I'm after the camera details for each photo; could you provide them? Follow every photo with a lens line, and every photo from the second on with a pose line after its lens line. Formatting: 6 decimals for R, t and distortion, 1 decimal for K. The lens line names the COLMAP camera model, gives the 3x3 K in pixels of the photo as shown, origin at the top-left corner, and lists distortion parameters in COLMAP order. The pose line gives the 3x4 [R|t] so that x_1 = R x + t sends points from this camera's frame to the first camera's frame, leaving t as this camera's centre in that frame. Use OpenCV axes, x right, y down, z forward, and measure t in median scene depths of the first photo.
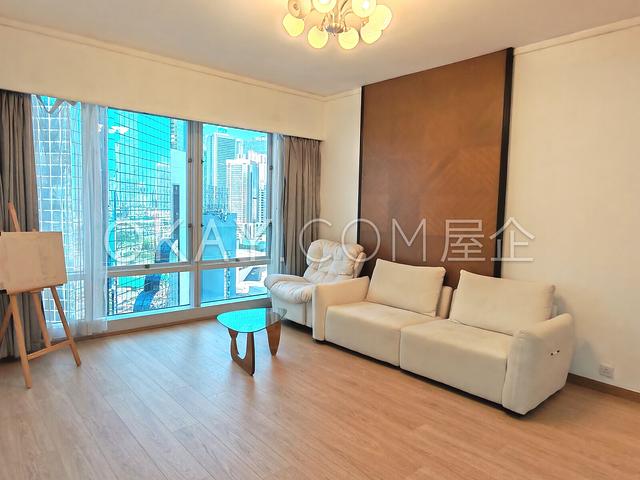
lens RADIAL K [[420.6, 0, 321.5], [0, 420.6, 240.9], [0, 0, 1]] dist [-0.004893, 0.001634]
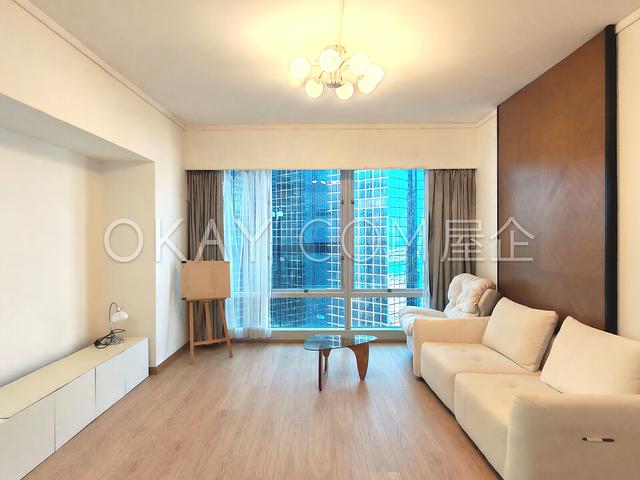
lens RADIAL K [[420.6, 0, 319.1], [0, 420.6, 239.3], [0, 0, 1]] dist [-0.004893, 0.001634]
pose [[0.751843, -0.024185, -0.658898, 0.544318], [-0.031156, 0.996908, -0.072143, -0.002982], [0.658606, 0.074769, 0.748764, 0.113542]]
